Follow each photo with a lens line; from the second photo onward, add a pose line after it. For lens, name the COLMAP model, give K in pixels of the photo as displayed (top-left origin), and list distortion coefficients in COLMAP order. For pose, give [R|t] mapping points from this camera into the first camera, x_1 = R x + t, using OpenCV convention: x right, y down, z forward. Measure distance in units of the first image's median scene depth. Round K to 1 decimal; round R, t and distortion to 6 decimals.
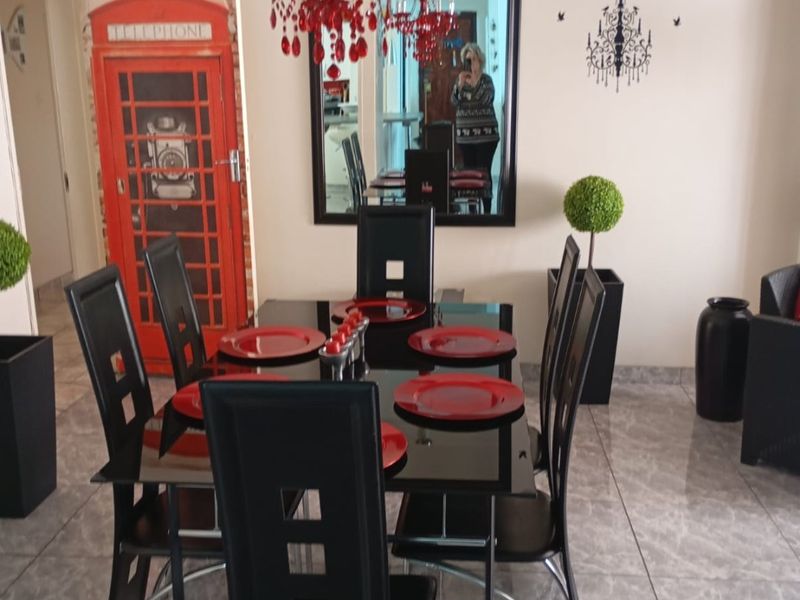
lens RADIAL K [[887.6, 0, 400.0], [0, 887.6, 300.0], [0, 0, 1]] dist [0.017814, -0.008067]
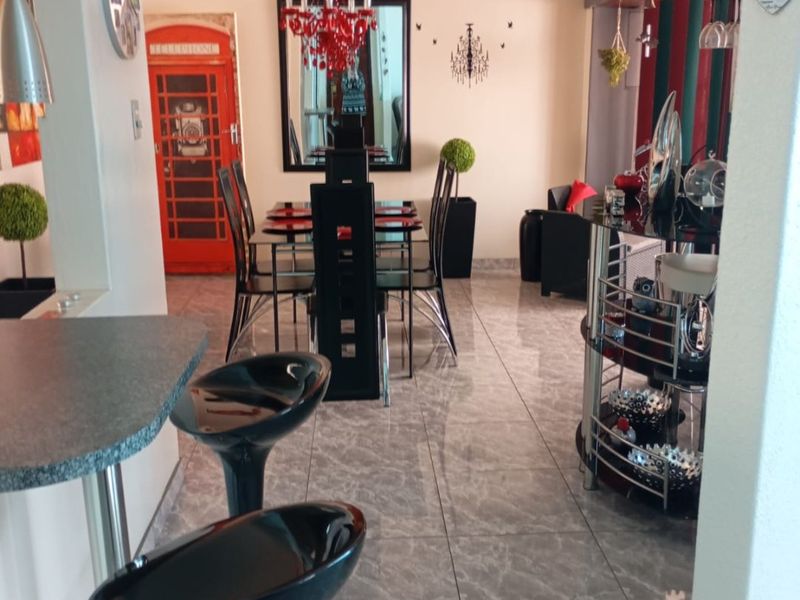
lens RADIAL K [[887.6, 0, 400.0], [0, 887.6, 300.0], [0, 0, 1]] dist [0.017814, -0.008067]
pose [[0.991936, -0.028241, 0.123553, -0.096840], [0.028746, 0.999584, -0.002307, 0.156600], [-0.123437, 0.005840, 0.992335, -0.604273]]
